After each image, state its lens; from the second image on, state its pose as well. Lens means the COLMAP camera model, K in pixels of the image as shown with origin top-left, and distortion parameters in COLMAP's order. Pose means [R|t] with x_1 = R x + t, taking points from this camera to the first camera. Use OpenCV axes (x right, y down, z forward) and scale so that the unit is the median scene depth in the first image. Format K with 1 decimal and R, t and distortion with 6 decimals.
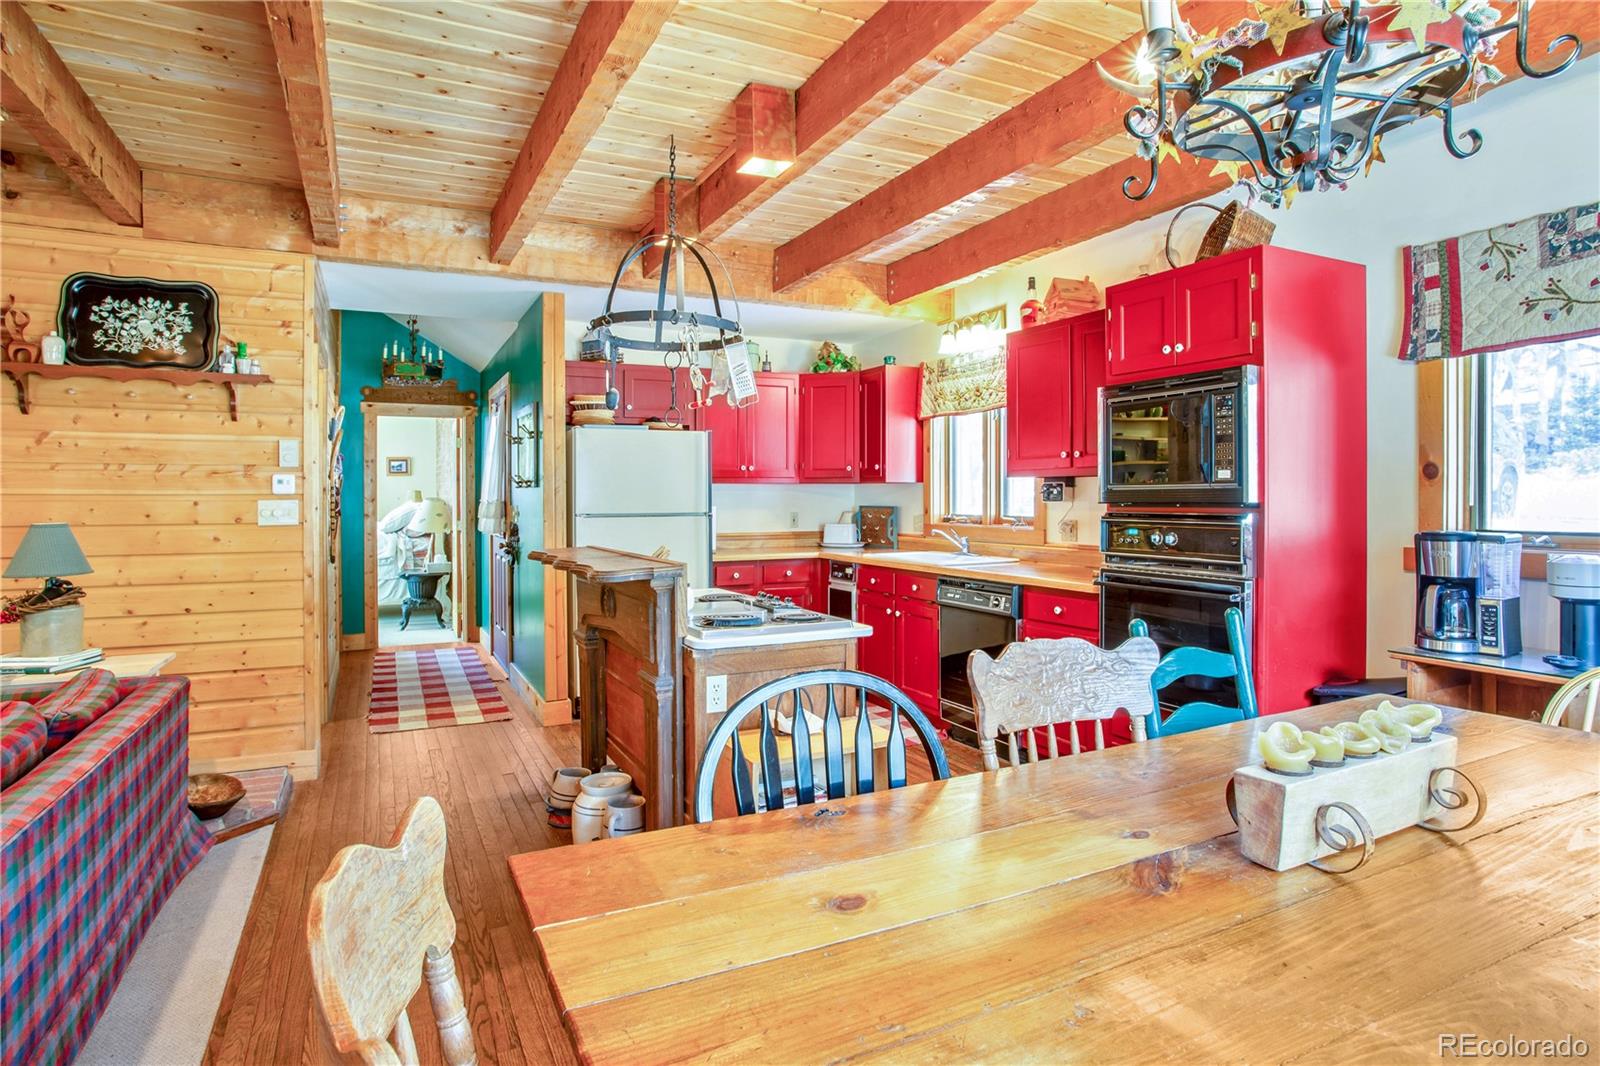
lens RADIAL K [[868.1, 0, 797.1], [0, 868.1, 500.5], [0, 0, 1]] dist [-0.060298, 0.035233]
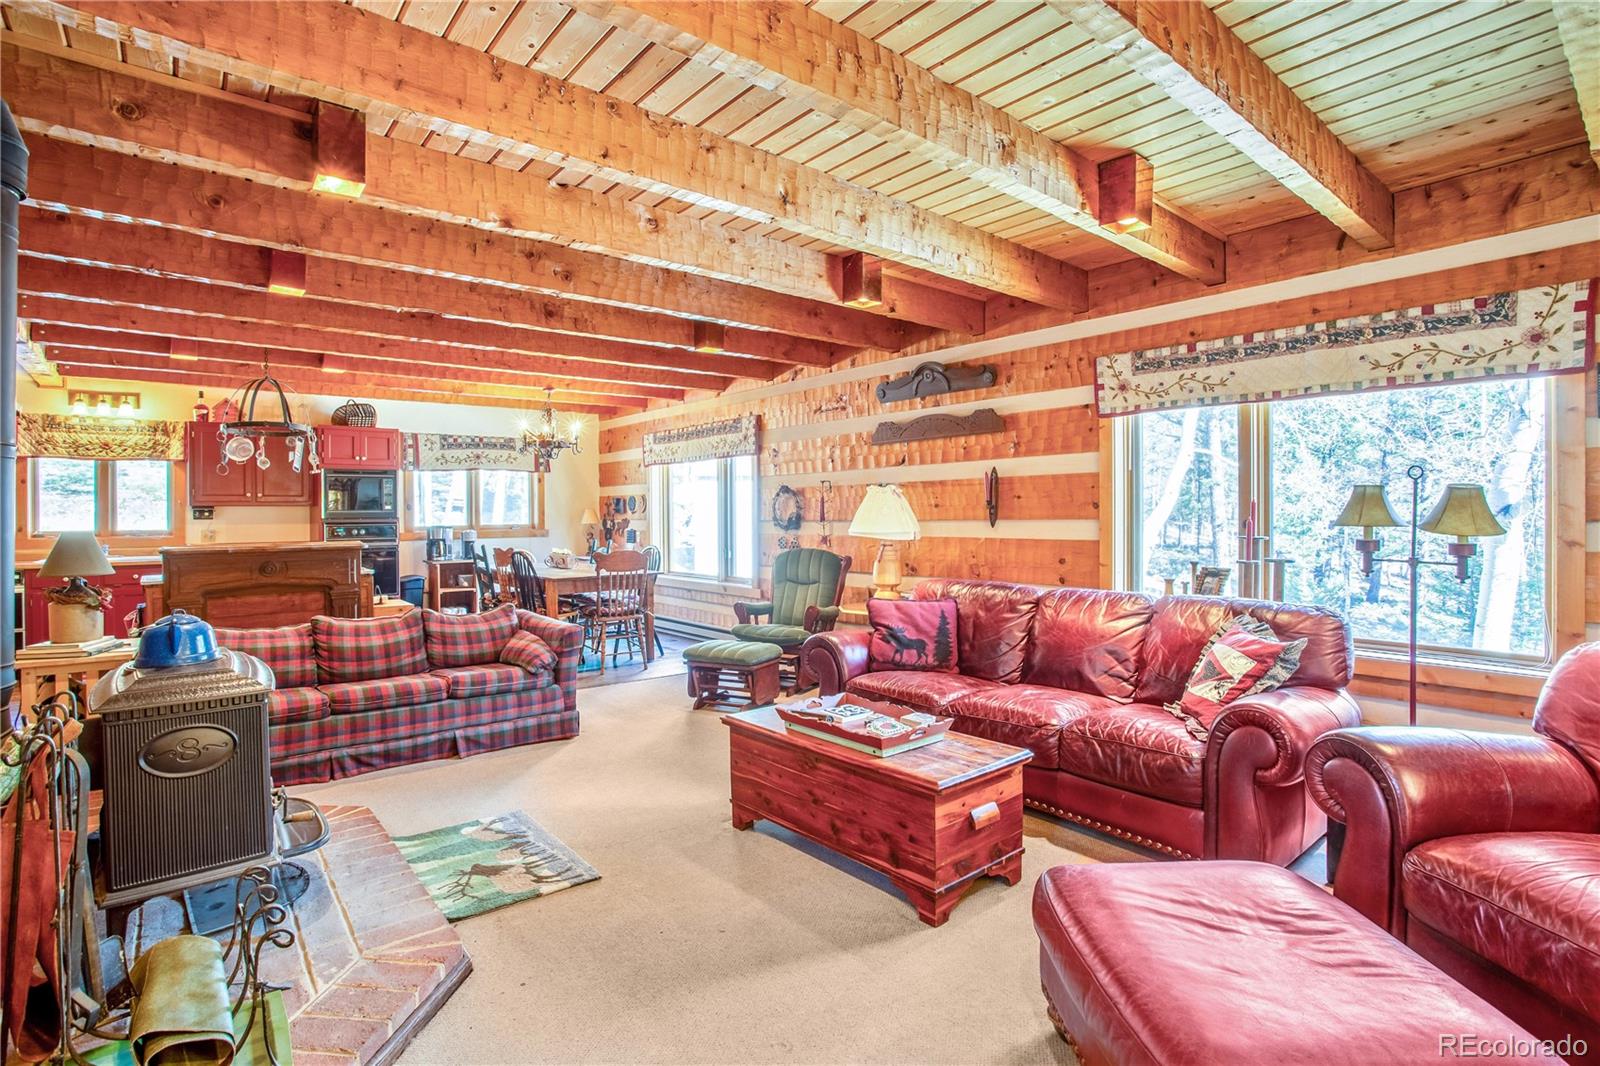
lens RADIAL K [[783.1, 0, 796.1], [0, 783.1, 514.8], [0, 0, 1]] dist [-0.066442, 0.029236]
pose [[-0.224731, 0.006904, 0.974396, -1.465807], [0.016323, 0.999861, -0.003320, 0.016009], [-0.974284, 0.015159, -0.224813, 0.169509]]
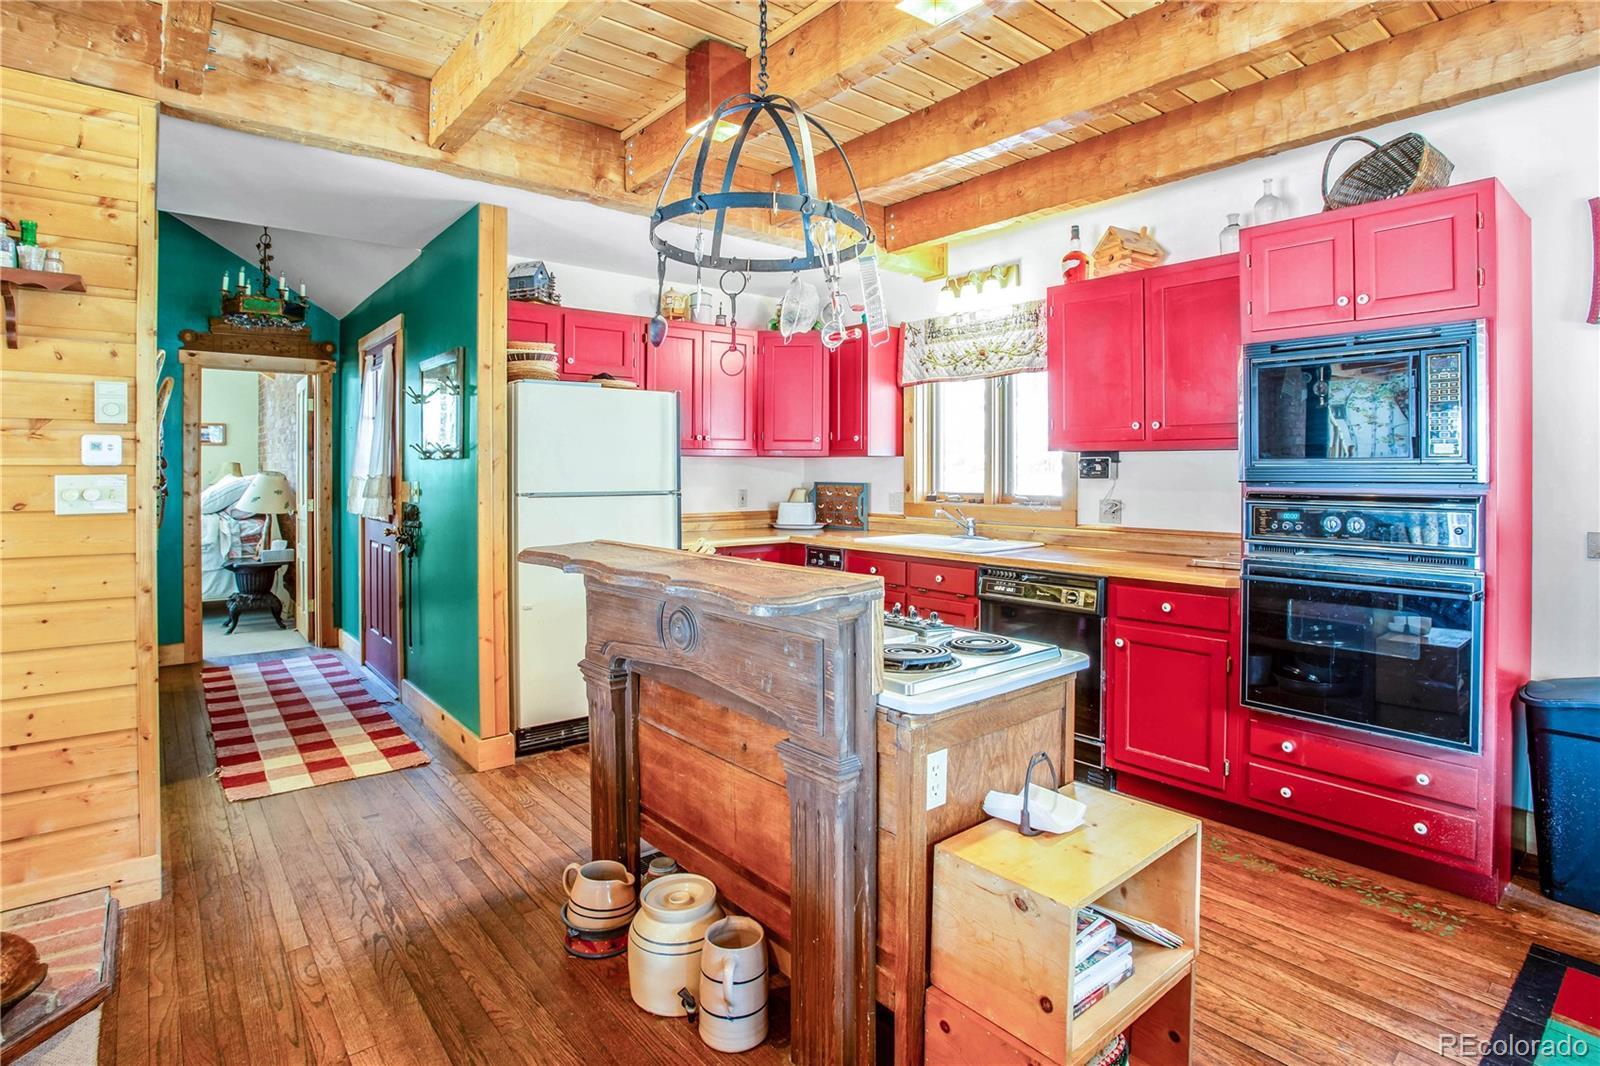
lens RADIAL K [[818.2, 0, 798.1], [0, 818.2, 476.7], [0, 0, 1]] dist [-0.073569, 0.032824]
pose [[0.973370, 0.002611, 0.229226, -0.190952], [-0.003060, 0.999994, 0.001604, -0.001387], [-0.229220, -0.002262, 0.973372, 0.252755]]
